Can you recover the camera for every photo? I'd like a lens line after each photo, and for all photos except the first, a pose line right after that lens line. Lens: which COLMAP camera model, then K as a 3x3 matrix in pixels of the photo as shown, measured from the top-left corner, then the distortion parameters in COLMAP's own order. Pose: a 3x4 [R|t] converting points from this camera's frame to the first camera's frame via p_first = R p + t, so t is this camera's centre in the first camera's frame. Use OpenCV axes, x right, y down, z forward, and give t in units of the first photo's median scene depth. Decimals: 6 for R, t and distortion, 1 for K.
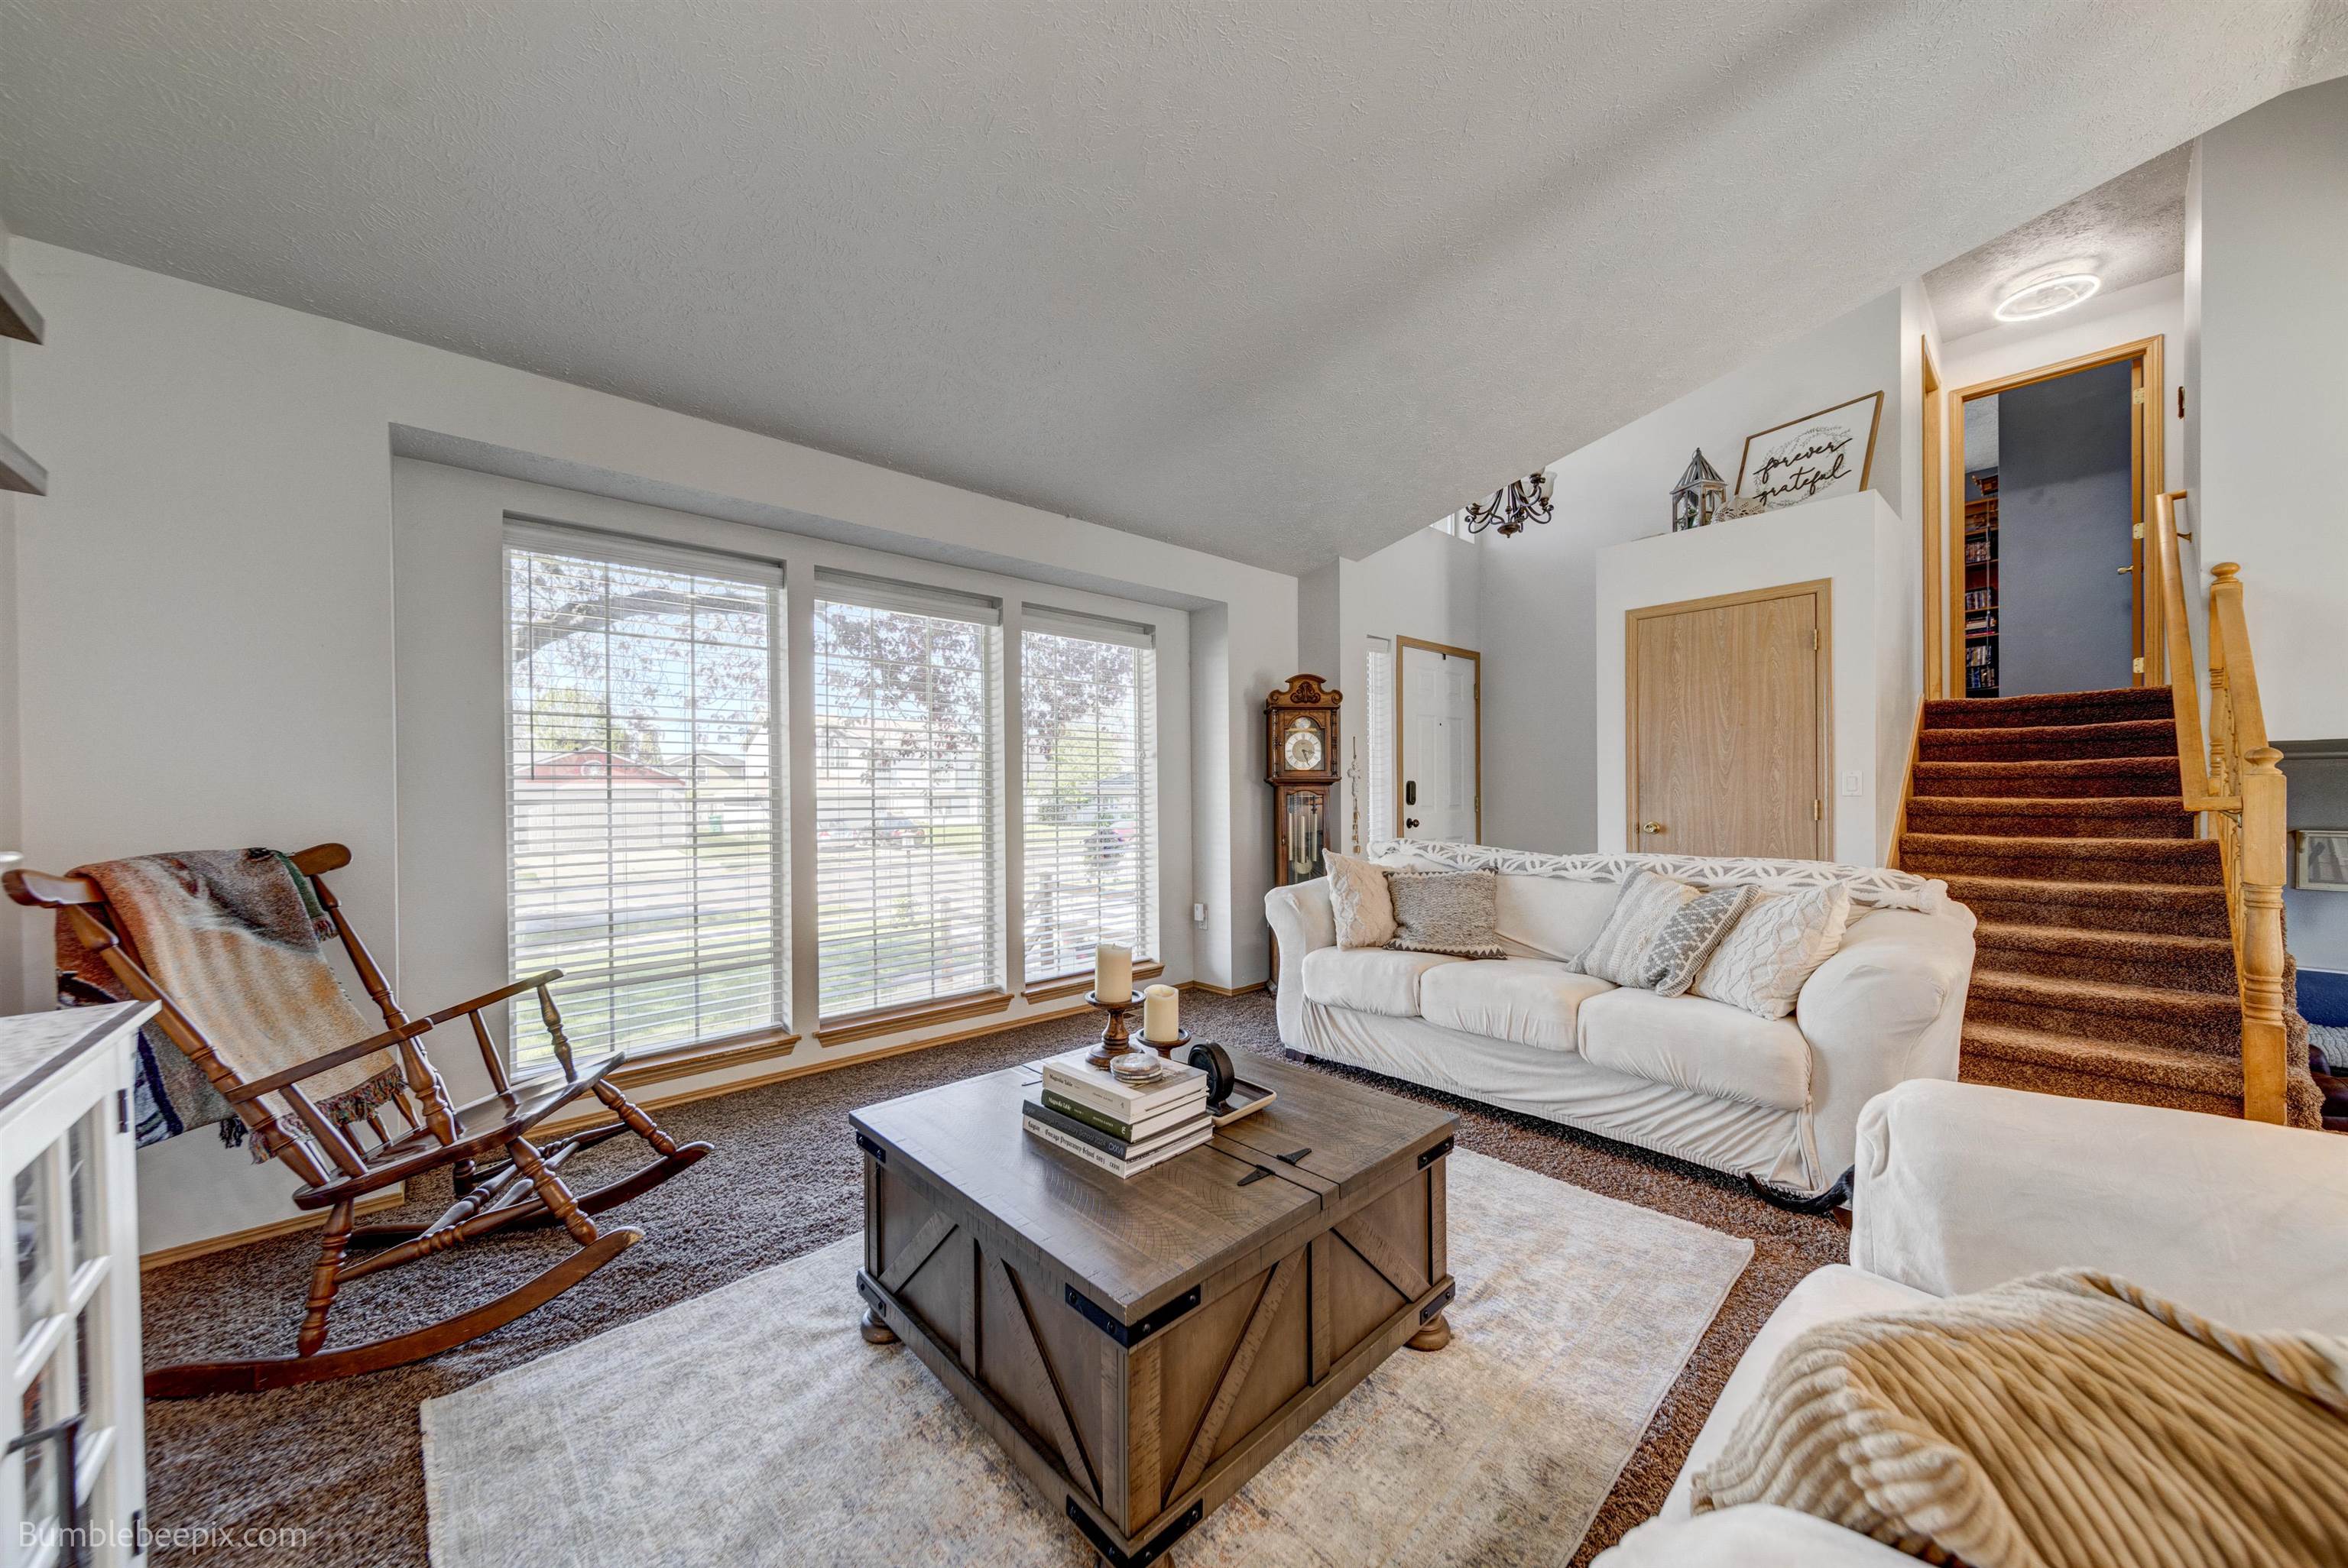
lens RADIAL K [[810.7, 0, 1170.4], [0, 810.7, 799.7], [0, 0, 1]] dist [0.002506, 0.000043]
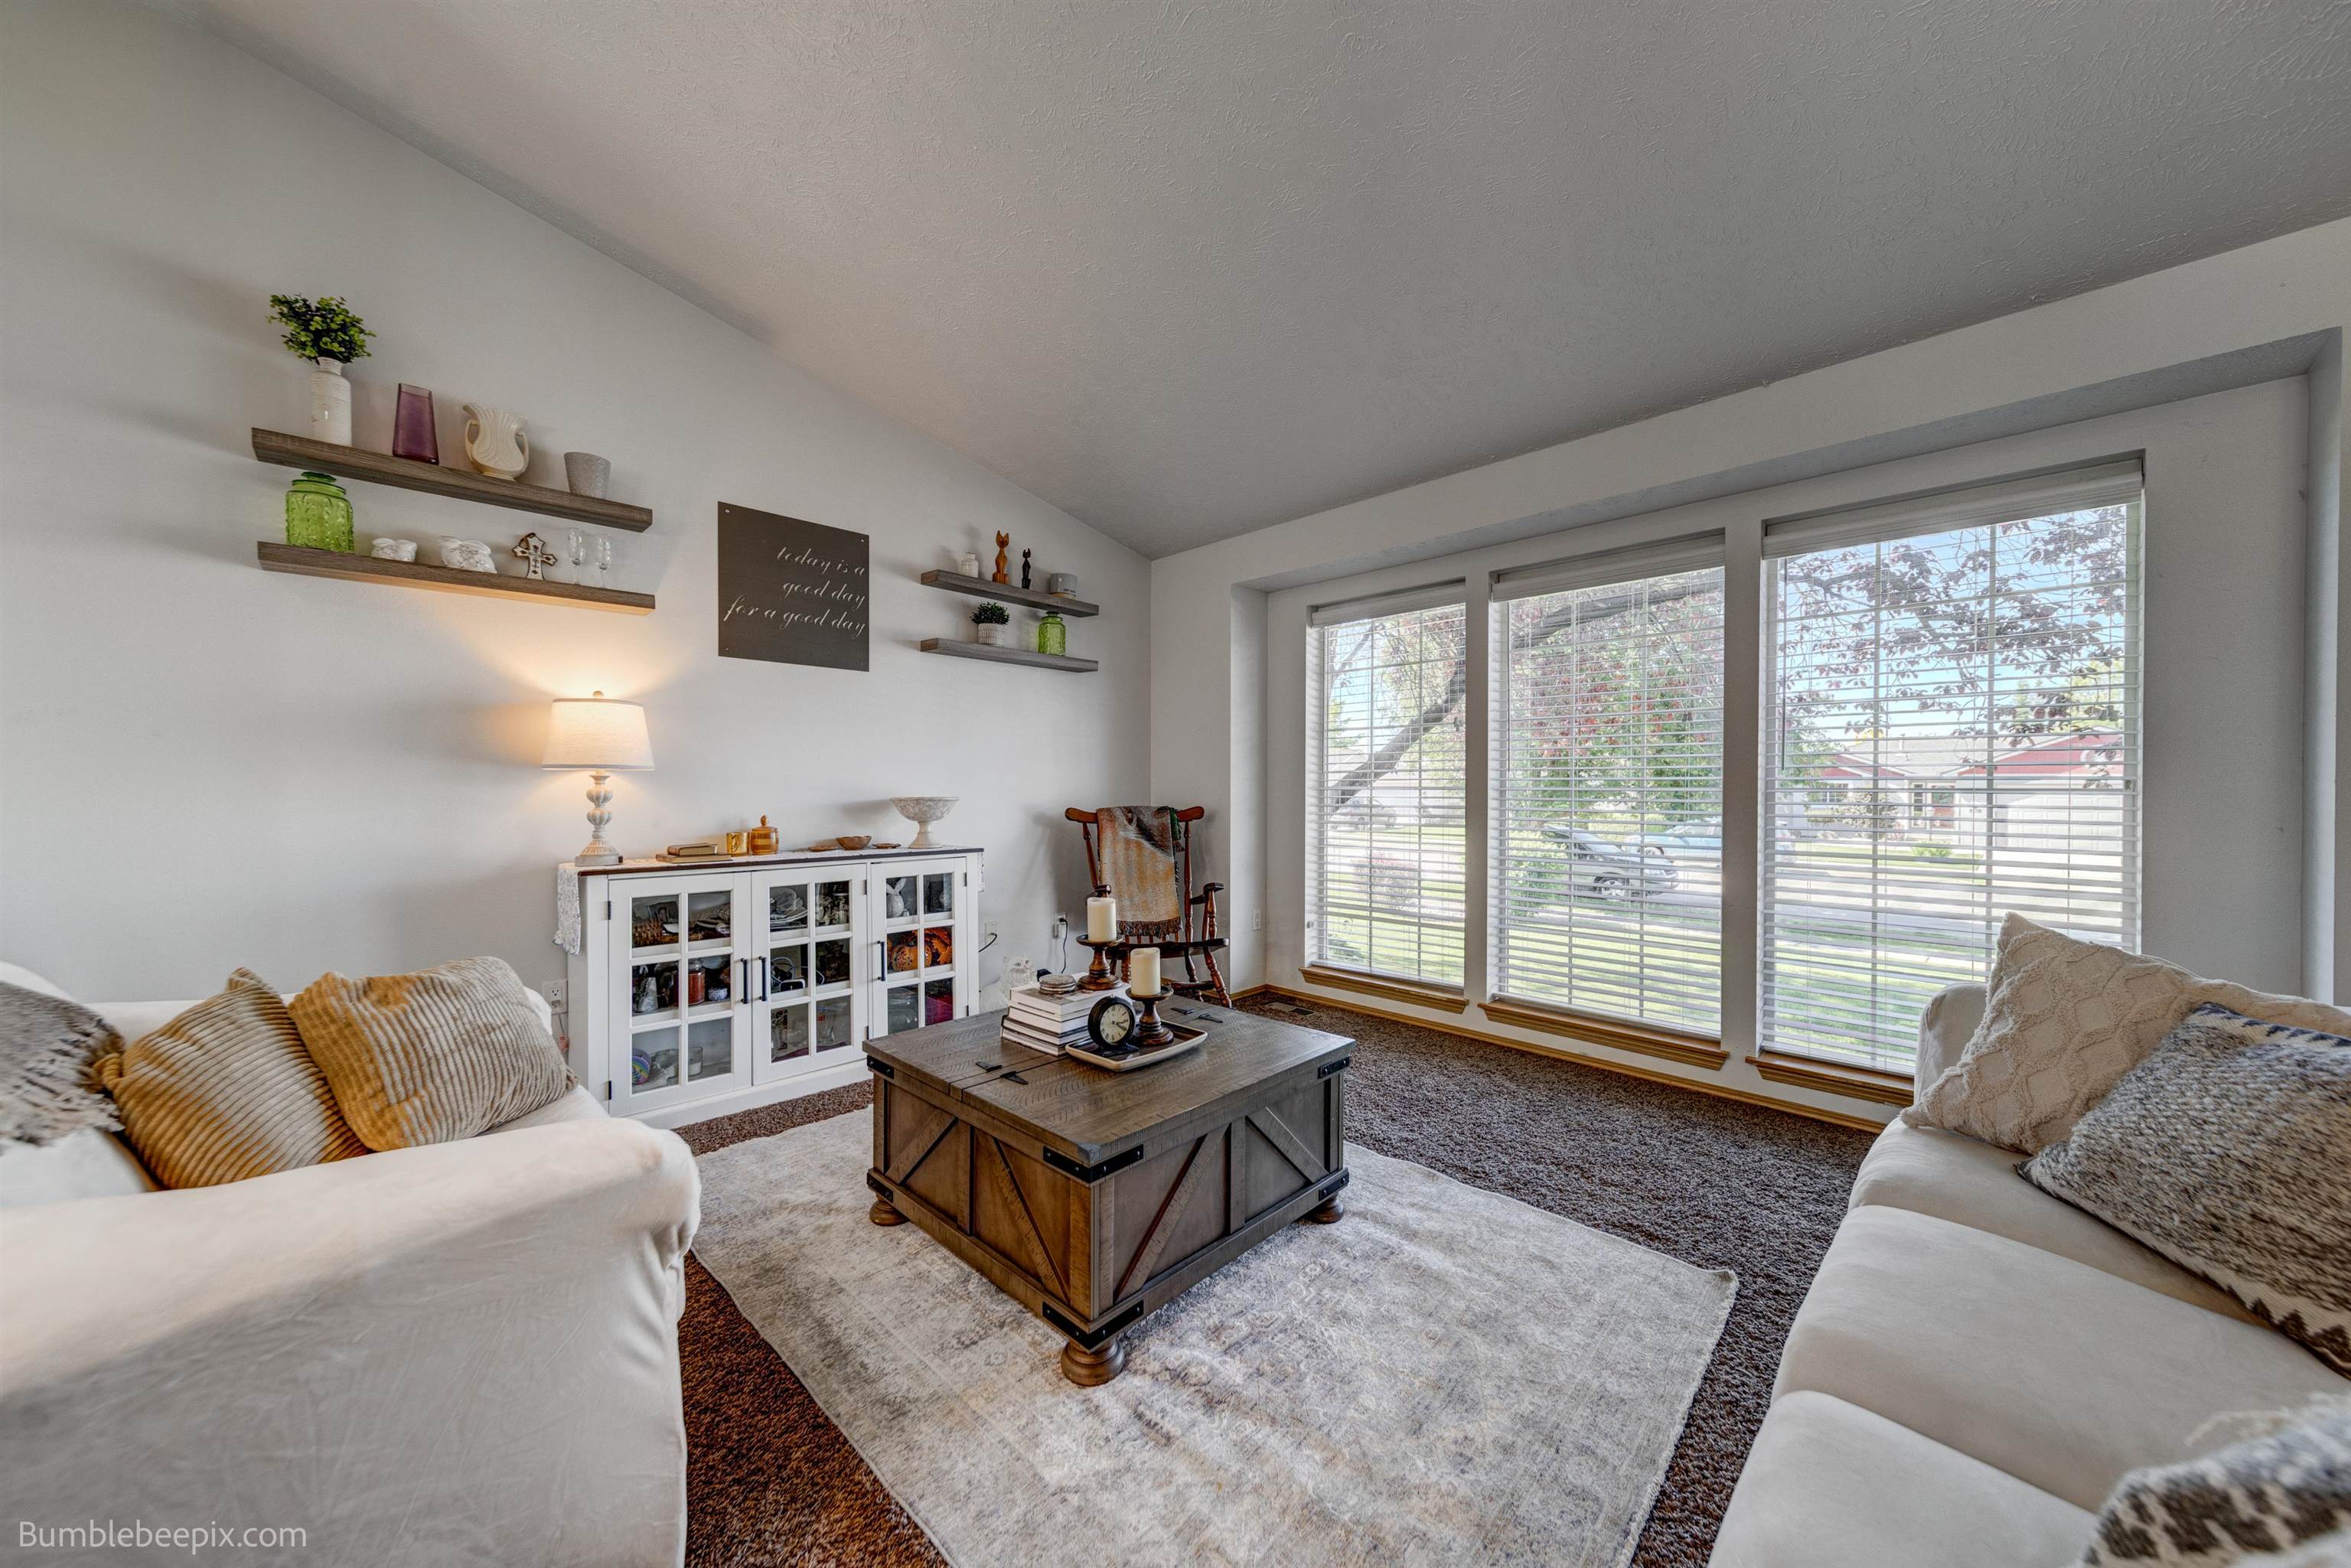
lens RADIAL K [[811.8, 0, 1169.8], [0, 811.8, 786.7], [0, 0, 1]] dist [0.002506, 0.000043]
pose [[0.040317, 0.008453, -0.999151, 0.513136], [-0.010537, 0.999912, 0.008035, -0.005749], [0.999131, 0.010204, 0.040402, 0.434938]]
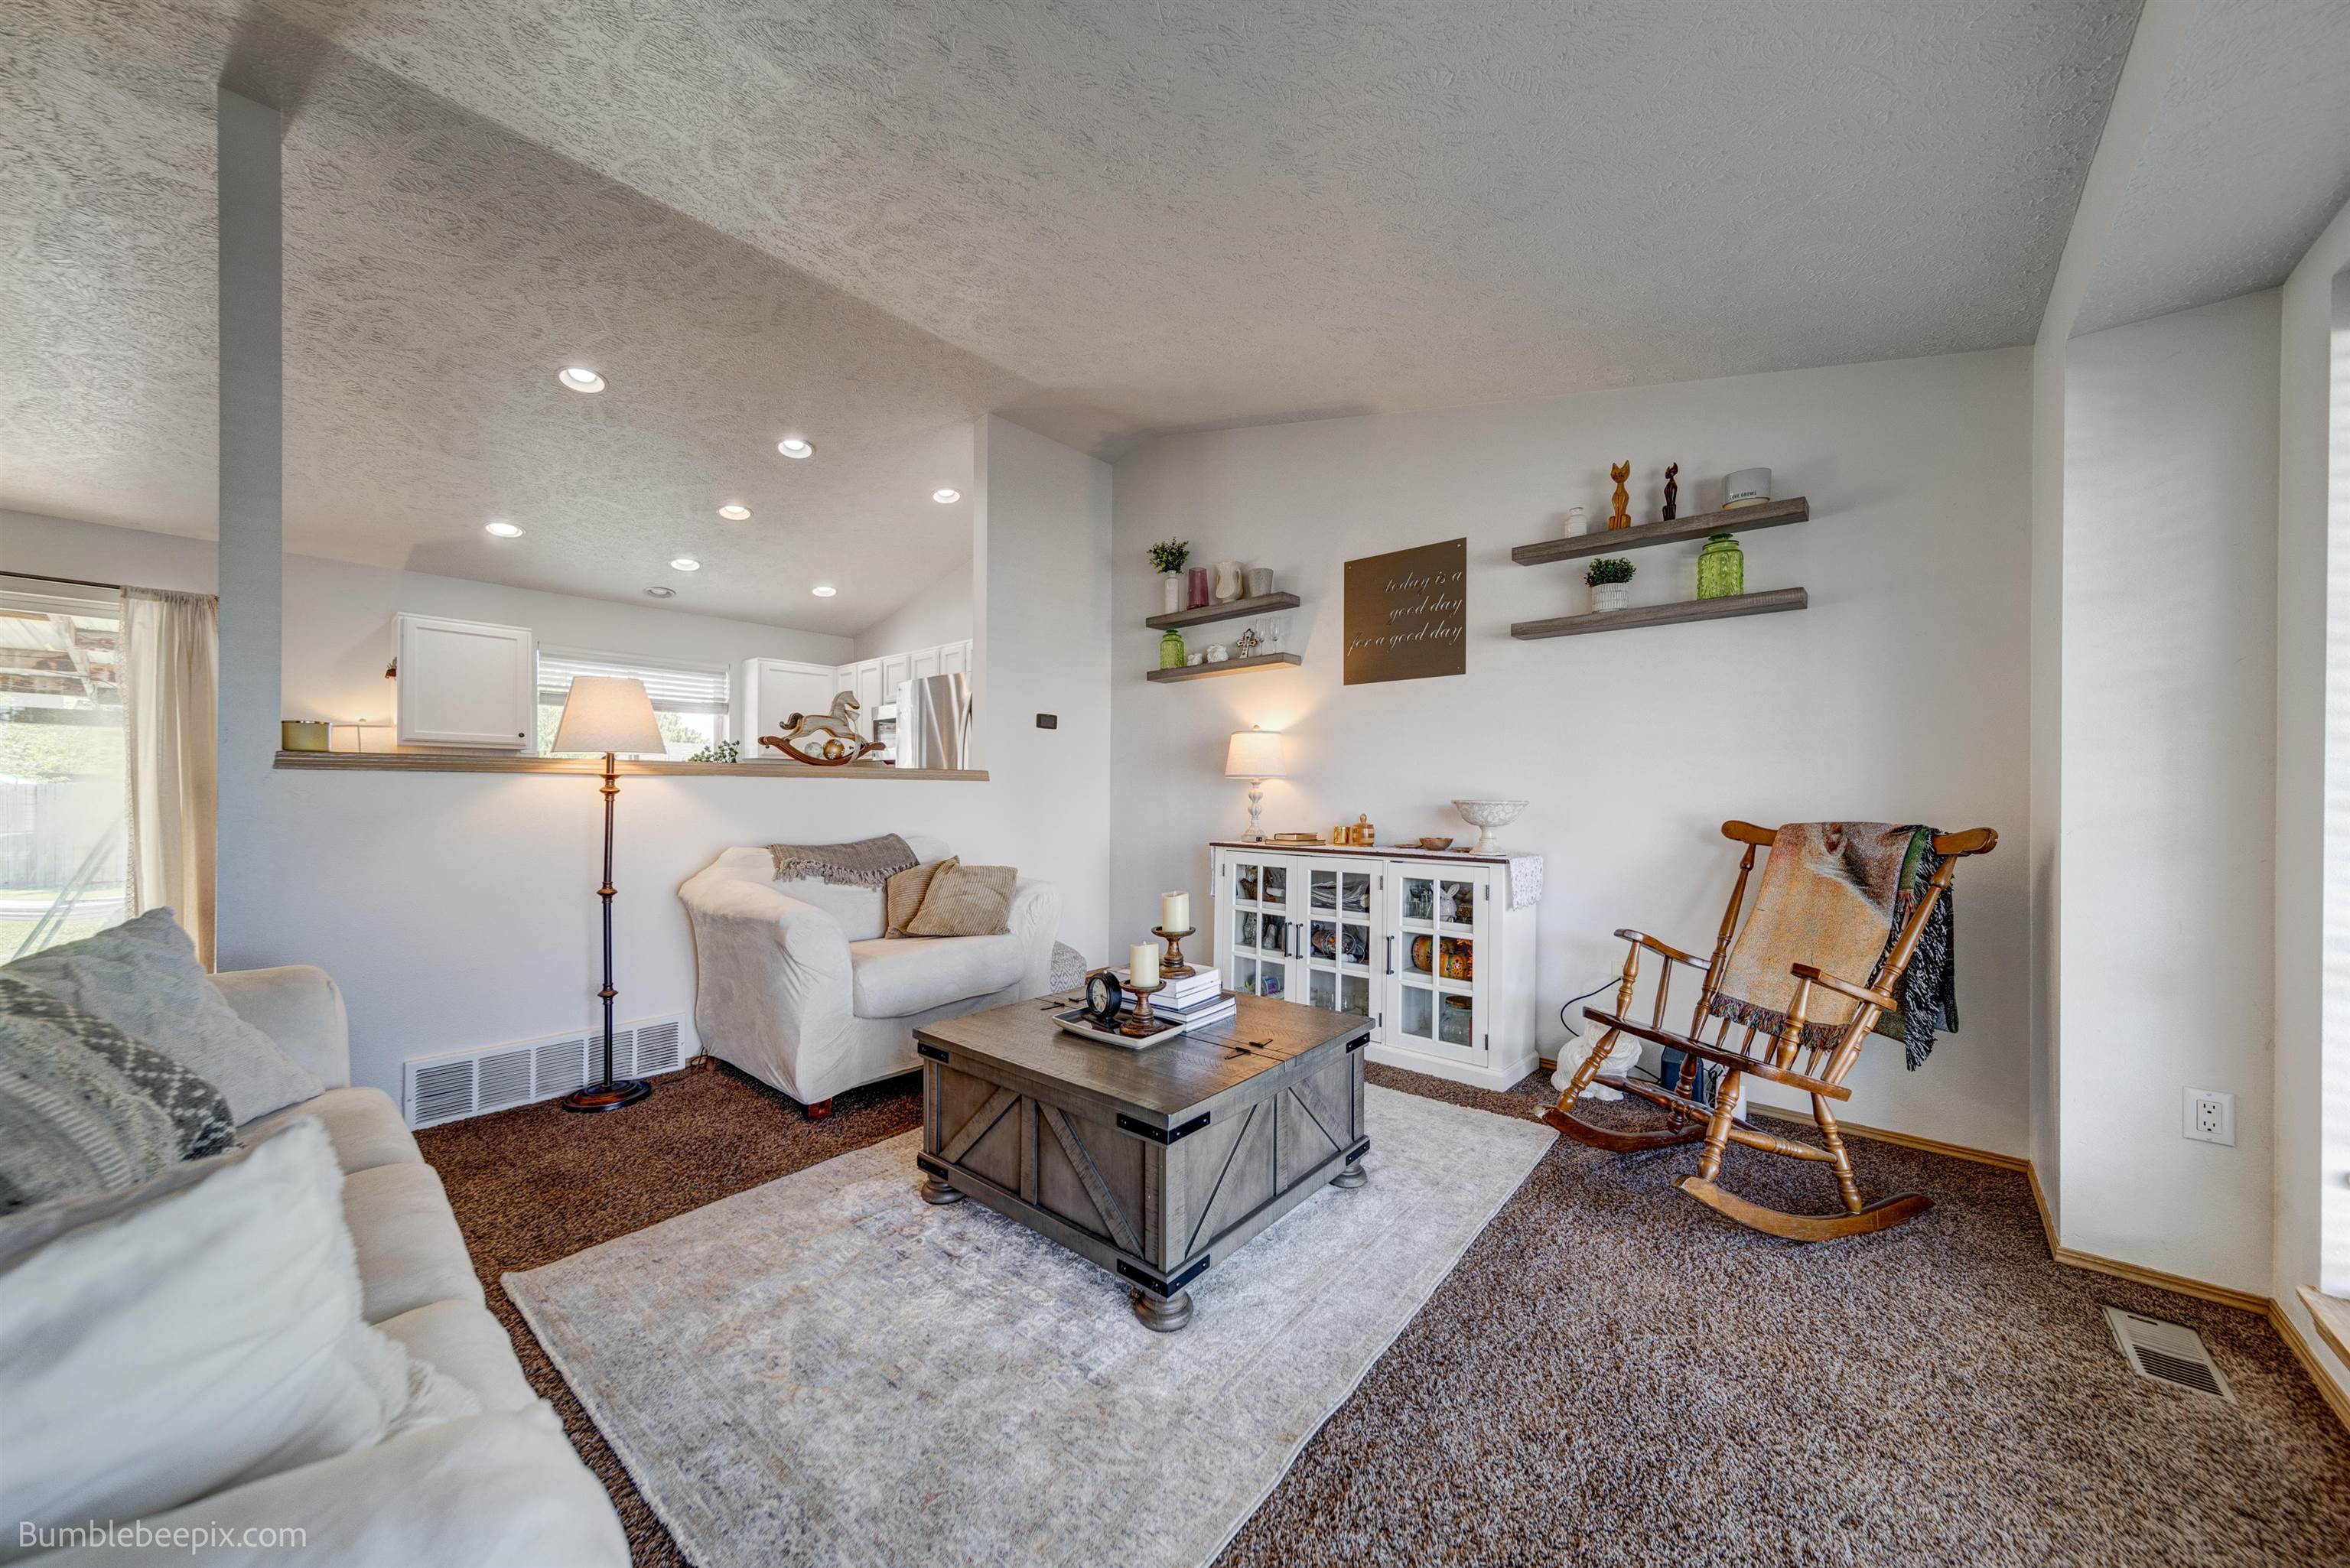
lens RADIAL K [[811.4, 0, 1171.8], [0, 811.4, 793.4], [0, 0, 1]] dist [0.002506, 0.000043]
pose [[-0.994289, 0.004628, -0.106622, 0.035494], [0.003554, 0.999941, 0.010257, -0.001414], [0.106664, 0.009819, -0.994247, 0.971242]]
